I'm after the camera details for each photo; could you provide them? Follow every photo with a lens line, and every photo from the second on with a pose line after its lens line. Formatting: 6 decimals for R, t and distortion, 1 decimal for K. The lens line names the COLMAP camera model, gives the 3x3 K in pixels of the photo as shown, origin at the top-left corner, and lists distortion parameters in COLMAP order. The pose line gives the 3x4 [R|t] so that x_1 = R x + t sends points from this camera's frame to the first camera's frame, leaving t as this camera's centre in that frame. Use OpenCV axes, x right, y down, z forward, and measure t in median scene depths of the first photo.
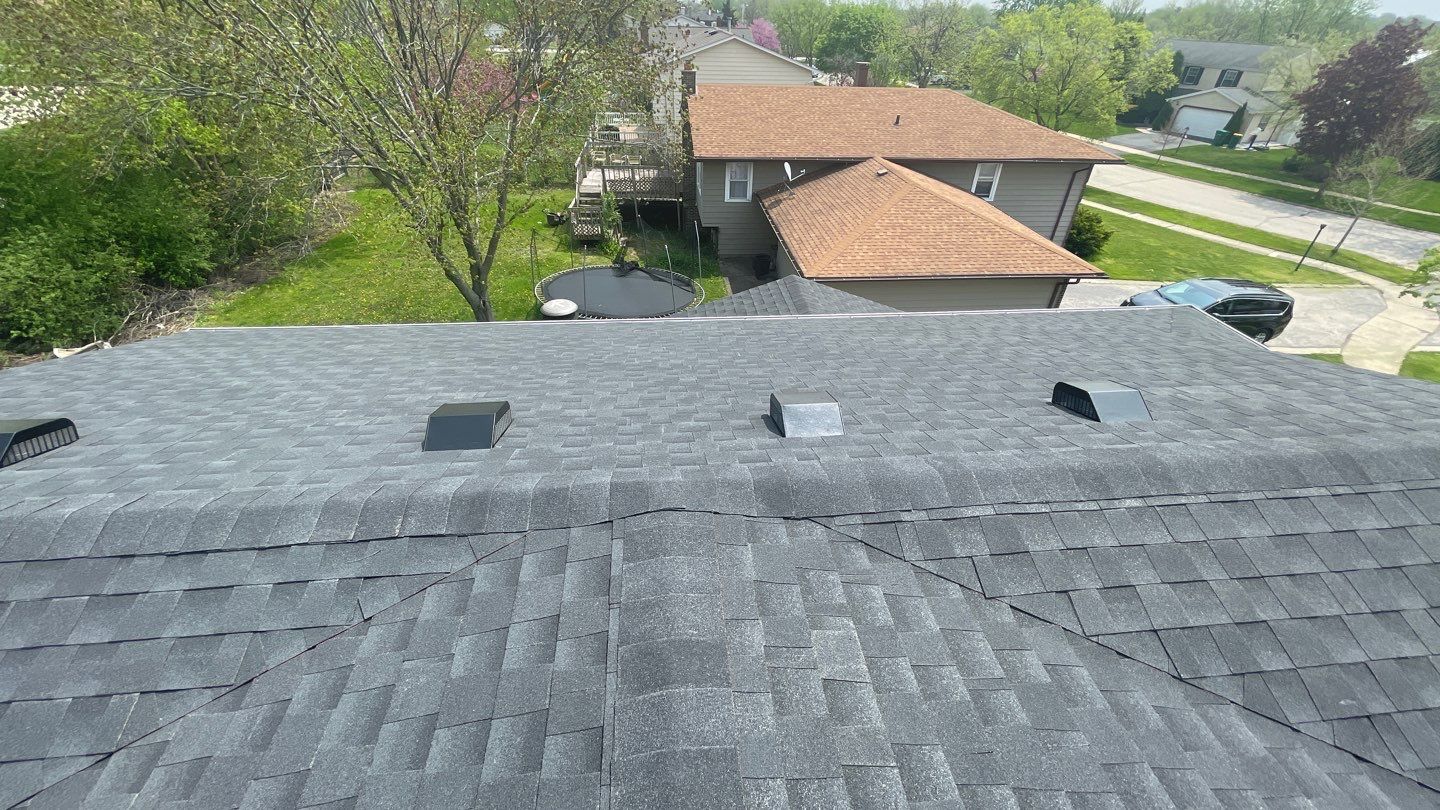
lens RADIAL K [[579.4, 0, 720.2], [0, 579.4, 405.1], [0, 0, 1]] dist [-0.002332, 0.000760]
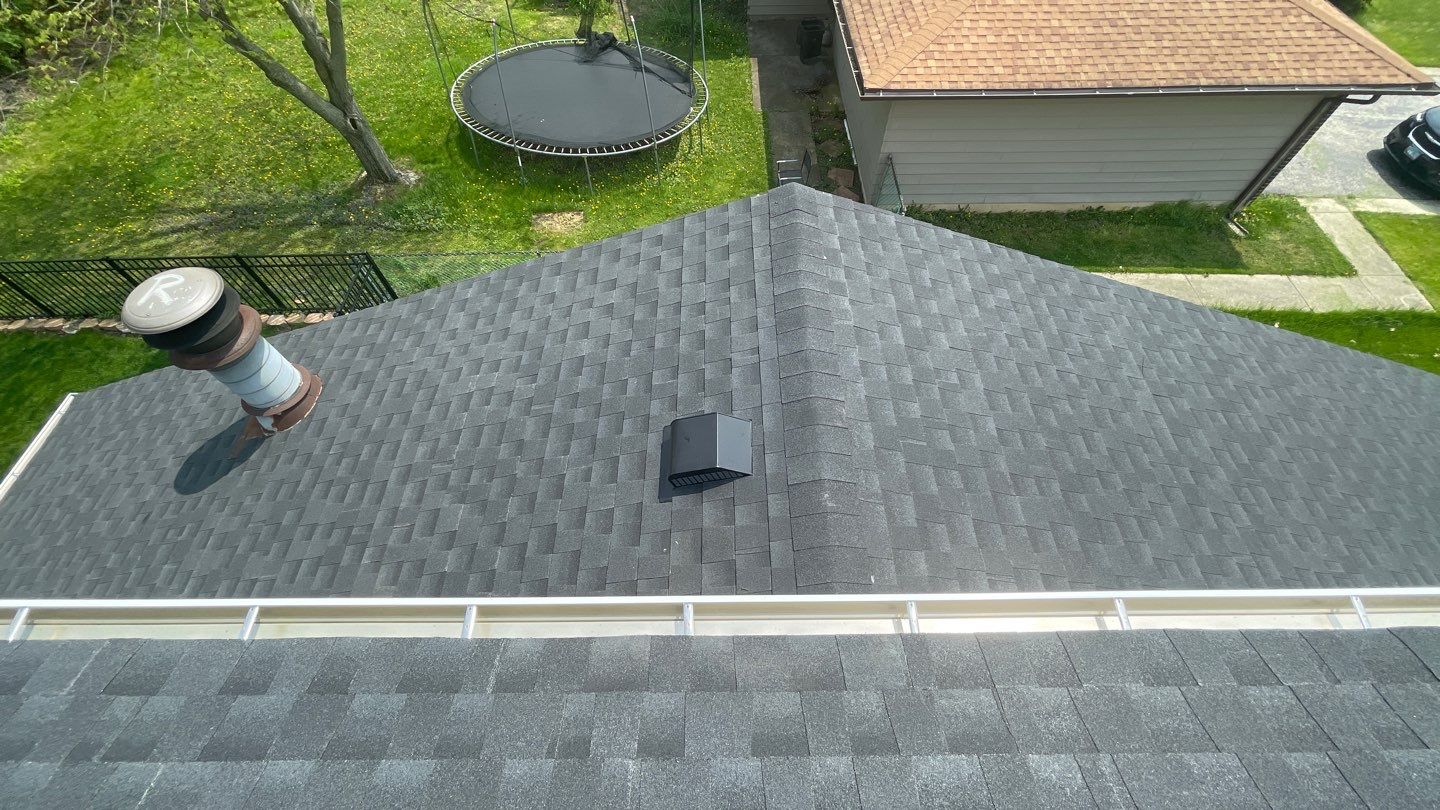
lens RADIAL K [[579.4, 0, 714.7], [0, 579.4, 406.7], [0, 0, 1]] dist [-0.002332, 0.000760]
pose [[0.994376, 0.063440, -0.084808, 0.042890], [-0.027534, 0.928067, 0.371393, -0.087339], [0.102269, -0.366969, 0.924594, 0.217277]]
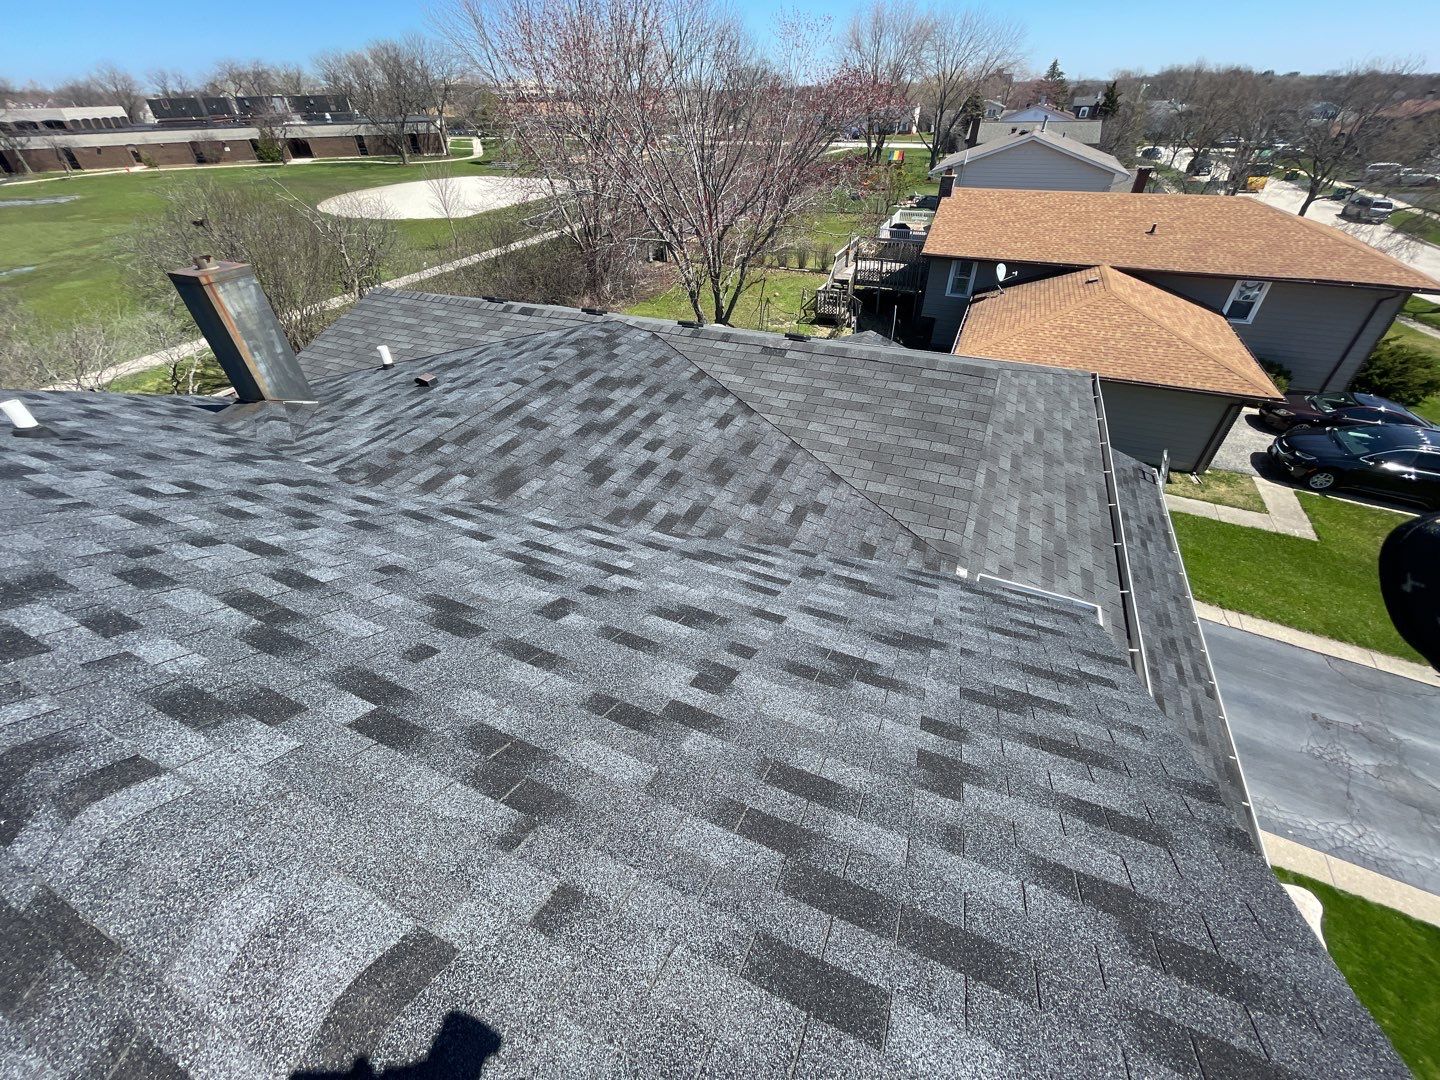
lens RADIAL K [[573.0, 0, 718.8], [0, 573.0, 542.5], [0, 0, 1]] dist [-0.001323, 0.000501]
pose [[0.863961, 0.276072, -0.421137, 0.211820], [-0.249578, 0.961132, 0.118053, 0.083836], [0.437359, 0.003113, 0.899282, -0.185176]]
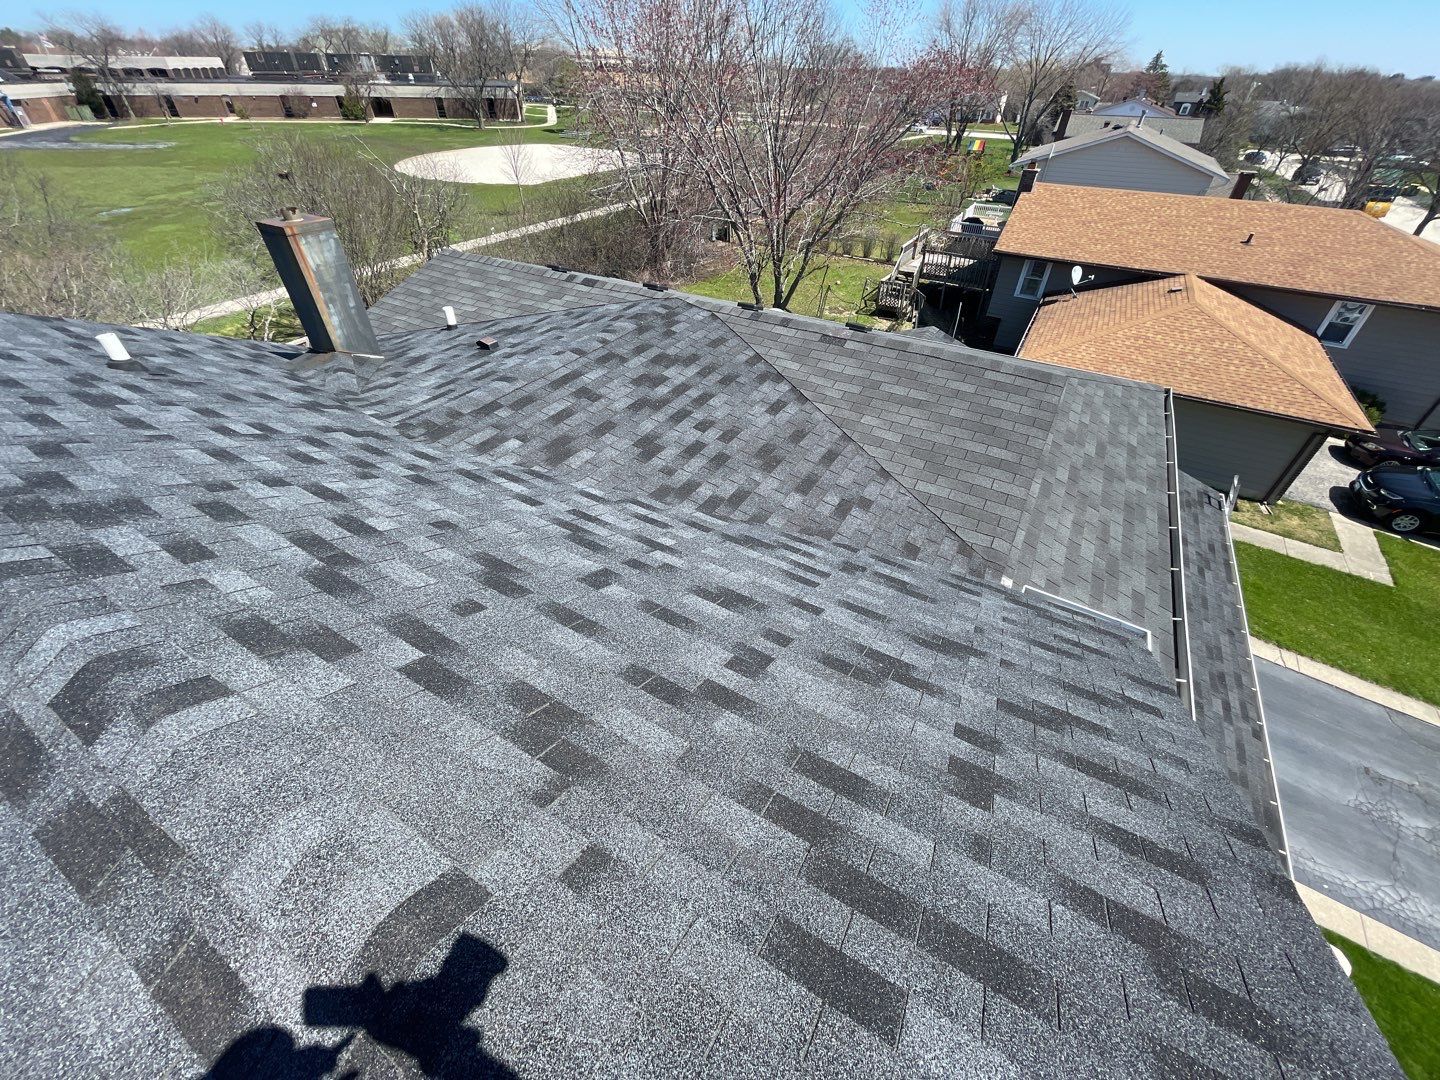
lens RADIAL K [[573.0, 0, 719.8], [0, 573.0, 541.6], [0, 0, 1]] dist [-0.001323, 0.000501]
pose [[0.807883, 0.364569, -0.463050, 0.209993], [-0.329454, 0.930845, 0.158076, 0.084849], [0.488657, 0.024847, 0.872122, -0.186077]]
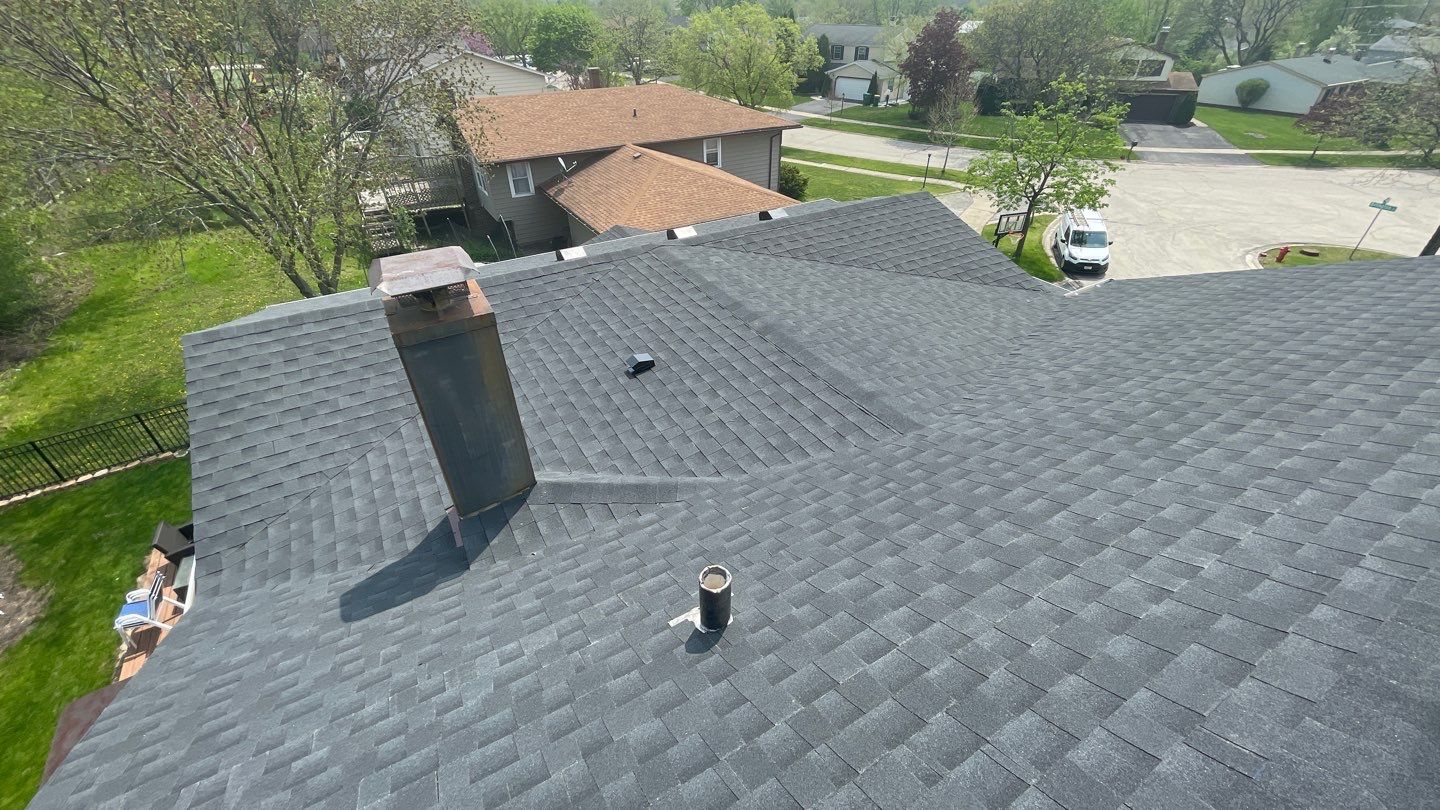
lens RADIAL K [[579.4, 0, 723.0], [0, 579.4, 401.7], [0, 0, 1]] dist [-0.002332, 0.000760]
pose [[0.904510, -0.266253, 0.333124, -0.095817], [0.263811, 0.963092, 0.053453, 0.082764], [-0.335061, 0.039534, 0.941367, -0.196861]]
